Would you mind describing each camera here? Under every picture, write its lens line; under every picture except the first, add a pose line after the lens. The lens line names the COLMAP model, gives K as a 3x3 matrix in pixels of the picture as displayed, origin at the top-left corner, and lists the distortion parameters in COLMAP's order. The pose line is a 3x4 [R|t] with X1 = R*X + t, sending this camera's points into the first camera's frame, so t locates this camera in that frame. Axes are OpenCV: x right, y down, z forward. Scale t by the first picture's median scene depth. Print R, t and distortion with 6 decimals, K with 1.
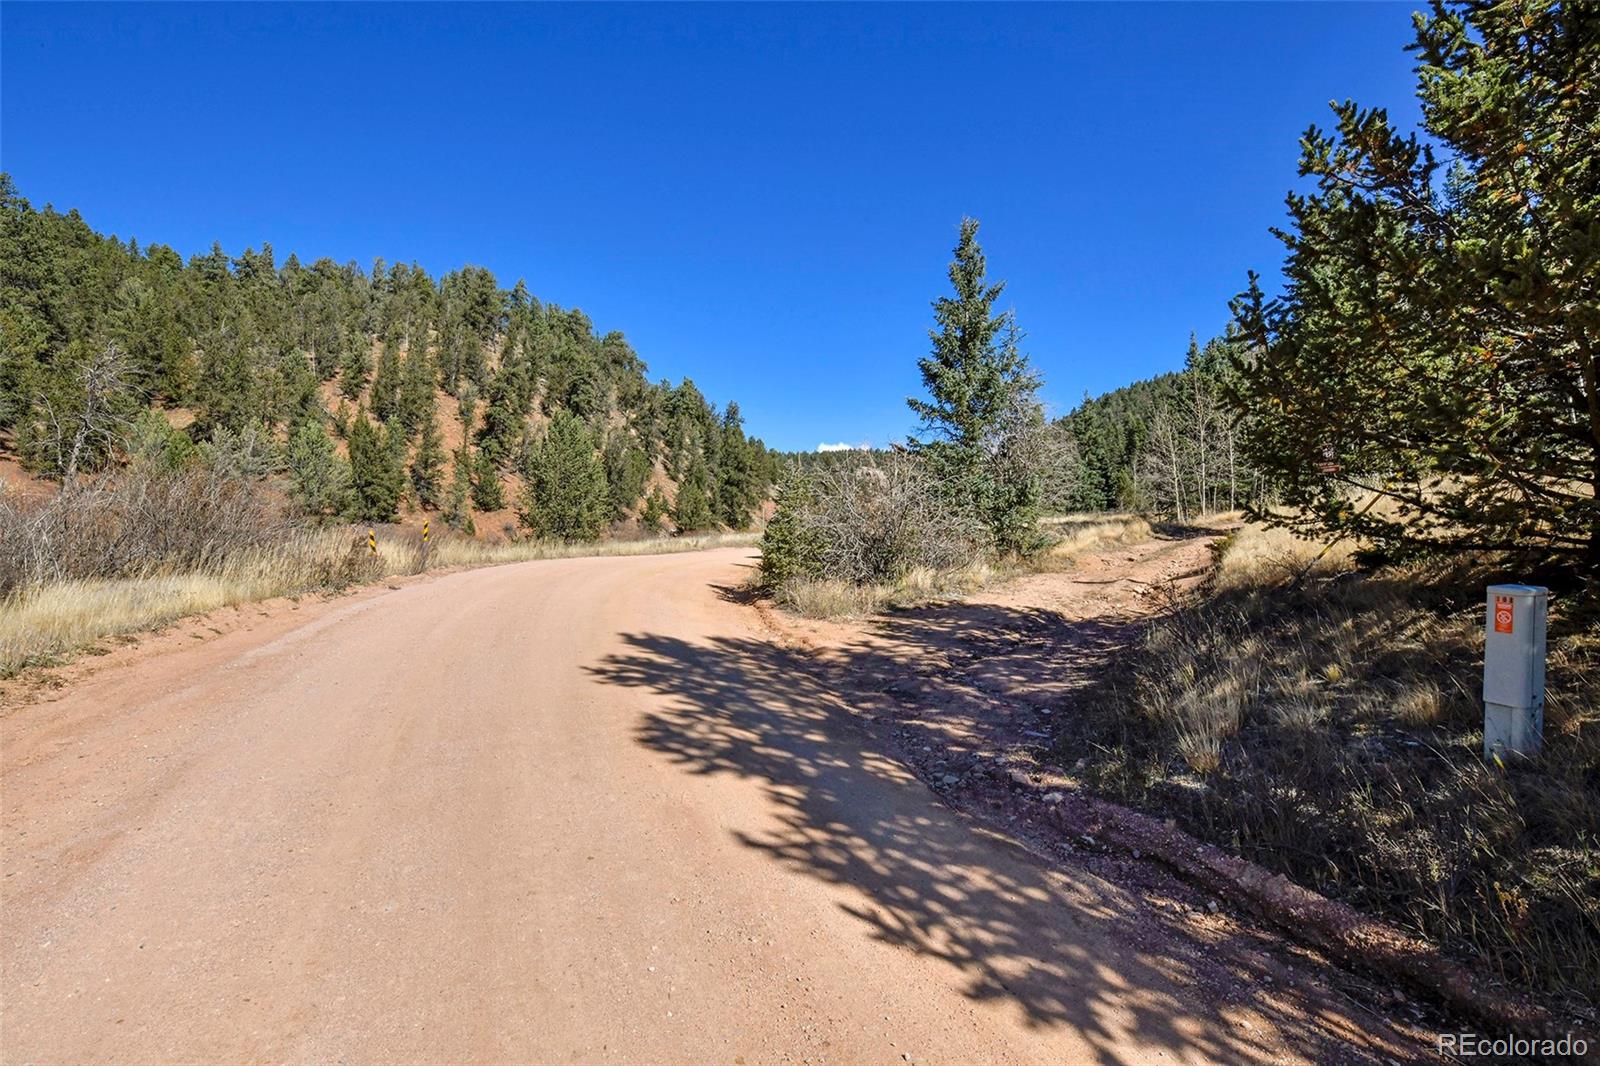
lens RADIAL K [[786.1, 0, 800.0], [0, 786.1, 533.0], [0, 0, 1]] dist [0.000090, -0.000003]
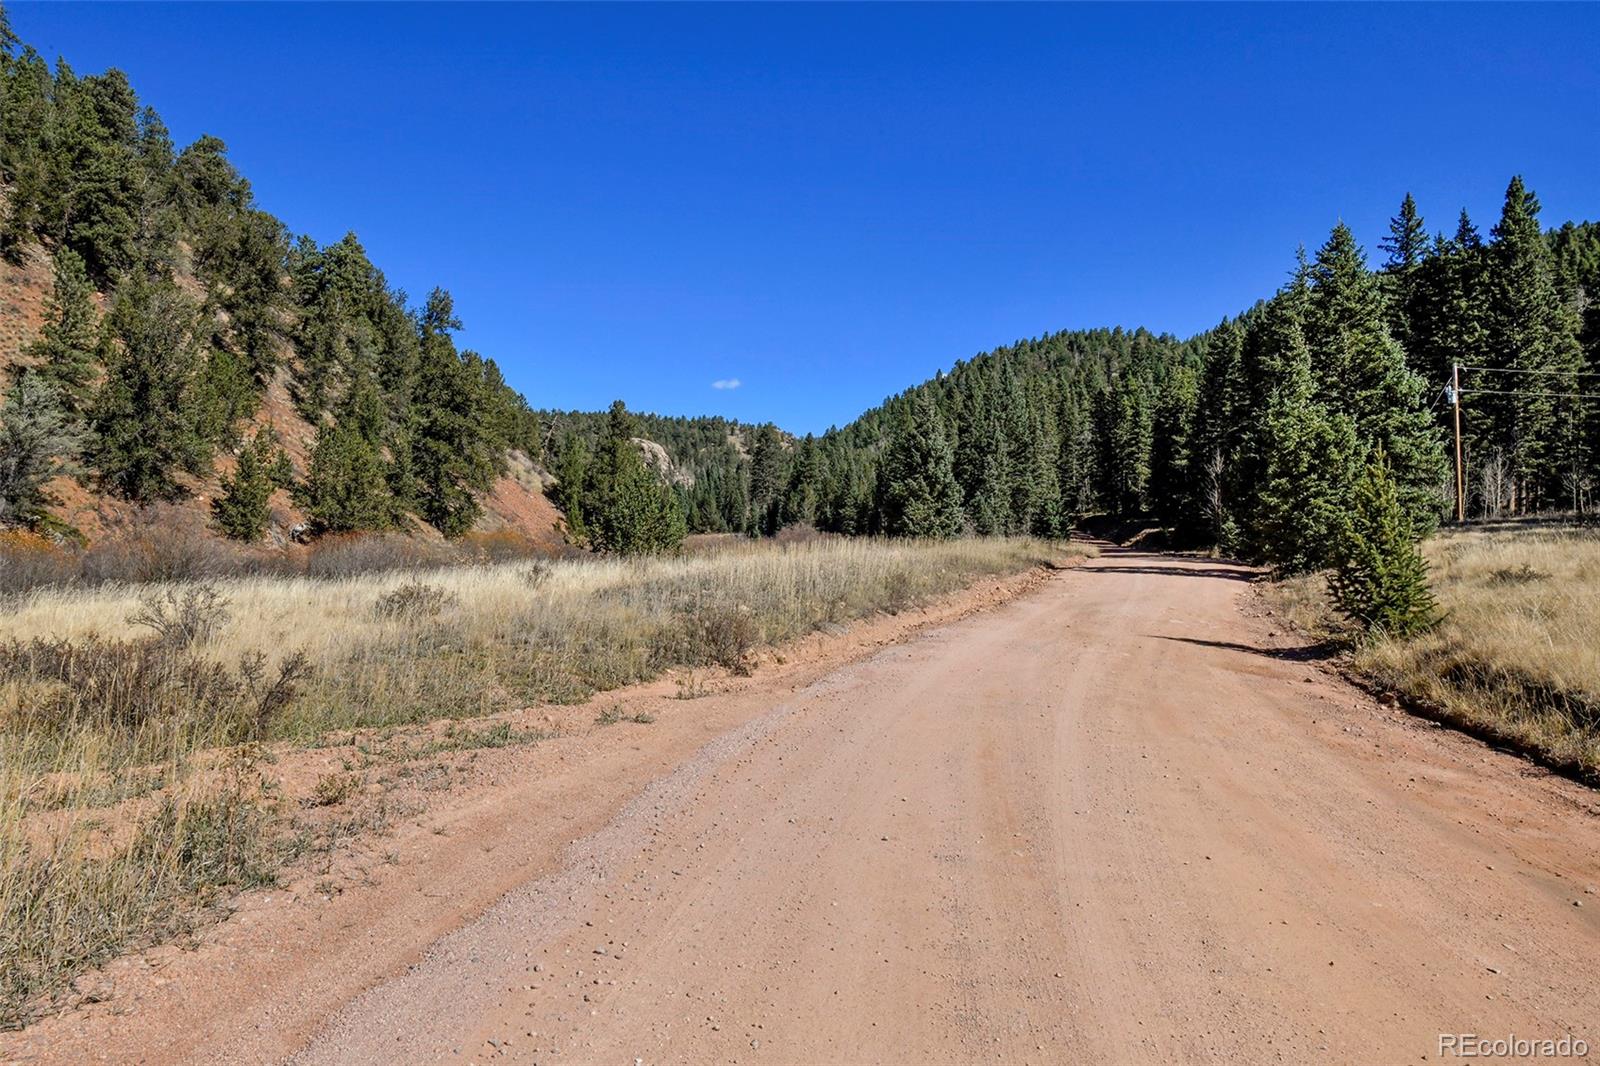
lens RADIAL K [[1098.3, 0, 800.0], [0, 1098.3, 533.0], [0, 0, 1]] dist [-0.000304, 0.000534]
pose [[0.969068, 0.034342, 0.244393, -0.032143], [-0.033531, 0.999410, -0.007480, -0.004504], [-0.244506, -0.000946, 0.969647, 0.273879]]
